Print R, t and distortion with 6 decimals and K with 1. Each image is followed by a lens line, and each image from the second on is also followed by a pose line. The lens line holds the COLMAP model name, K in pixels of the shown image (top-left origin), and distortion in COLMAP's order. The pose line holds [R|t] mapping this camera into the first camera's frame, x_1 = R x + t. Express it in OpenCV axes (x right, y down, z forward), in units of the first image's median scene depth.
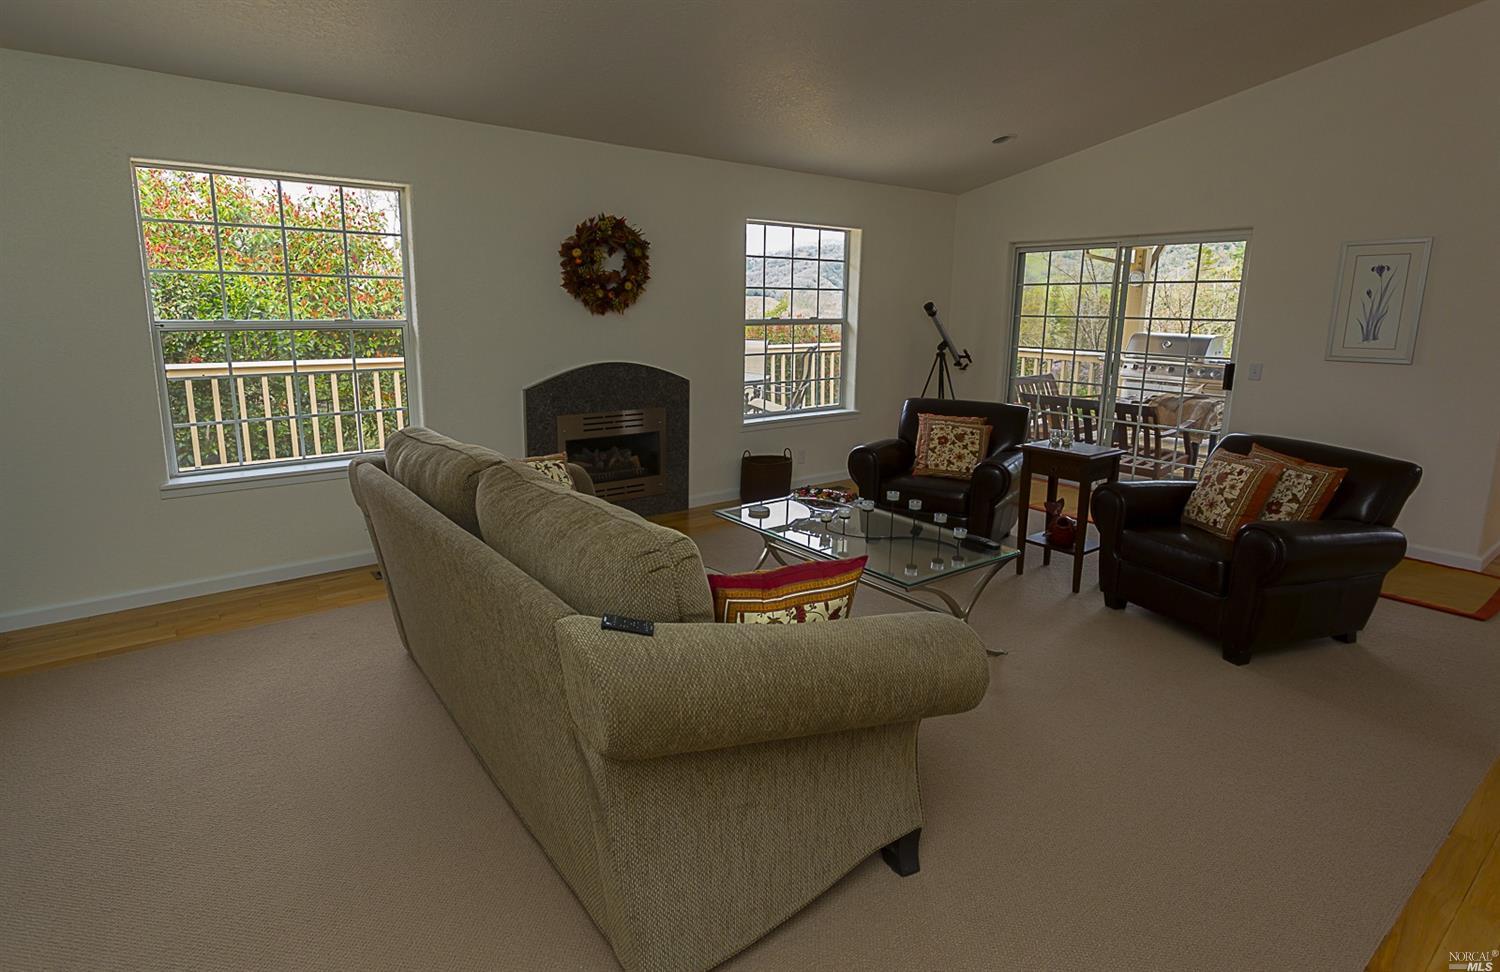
lens RADIAL K [[754.1, 0, 746.6], [0, 754.1, 444.2], [0, 0, 1]] dist [-0.001797, -0.000279]
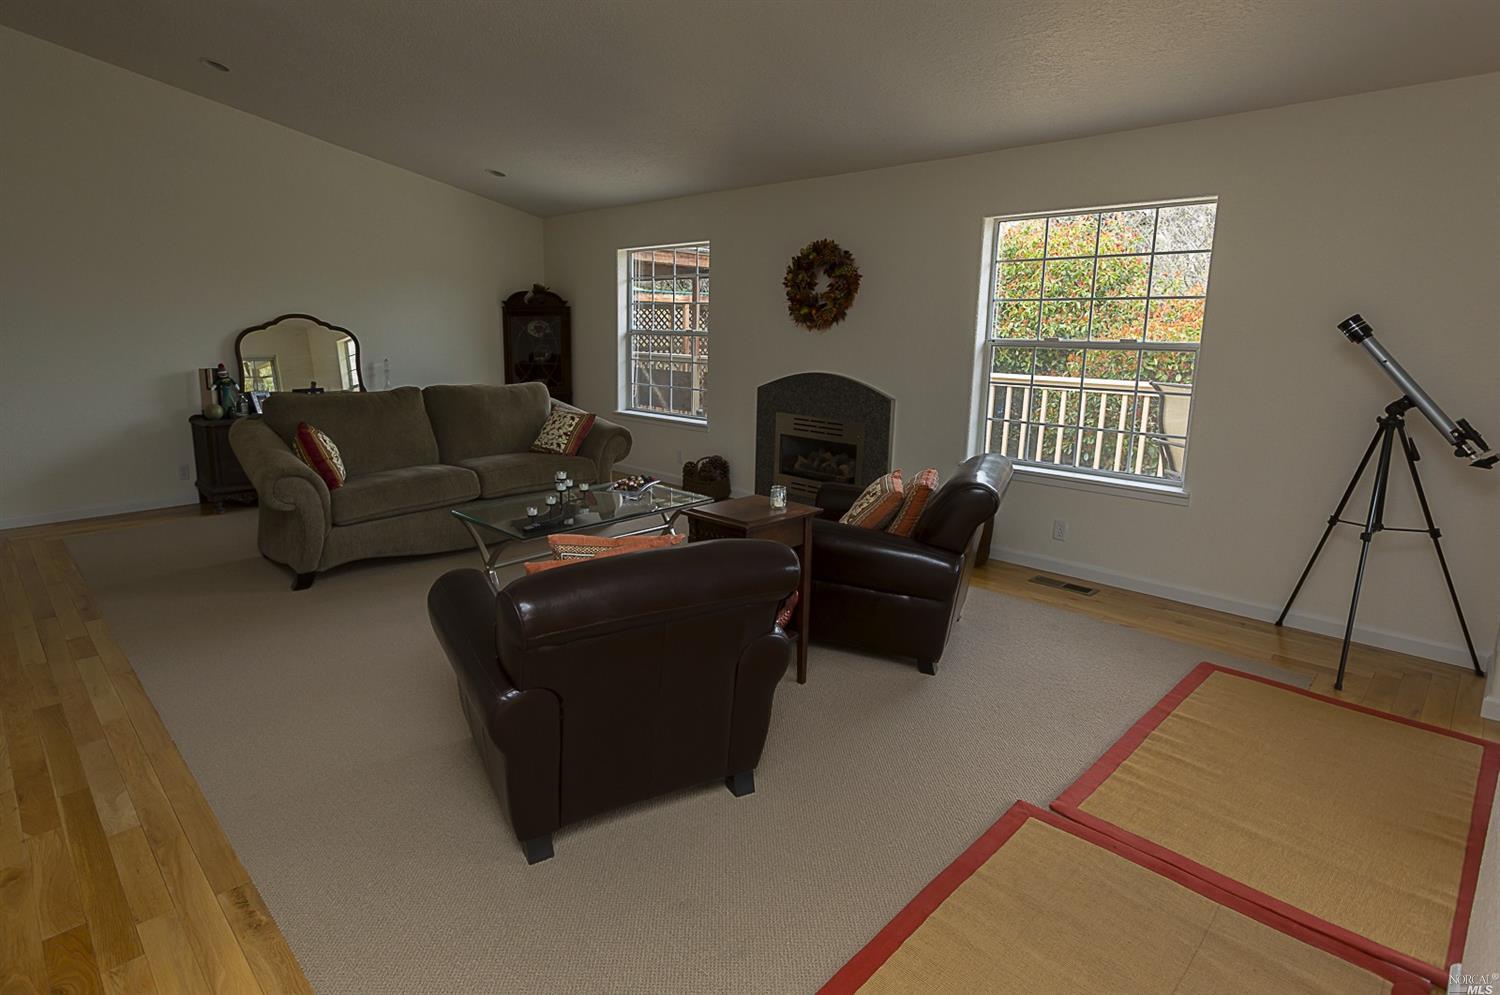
lens RADIAL K [[797.6, 0, 750.0], [0, 797.6, 497.5], [0, 0, 1]] dist [-0.000157, -0.000058]
pose [[0.131139, 0.205419, -0.969848, 0.834520], [-0.185831, 0.966049, 0.179487, -0.103250], [0.973791, 0.156690, 0.164860, 0.607798]]
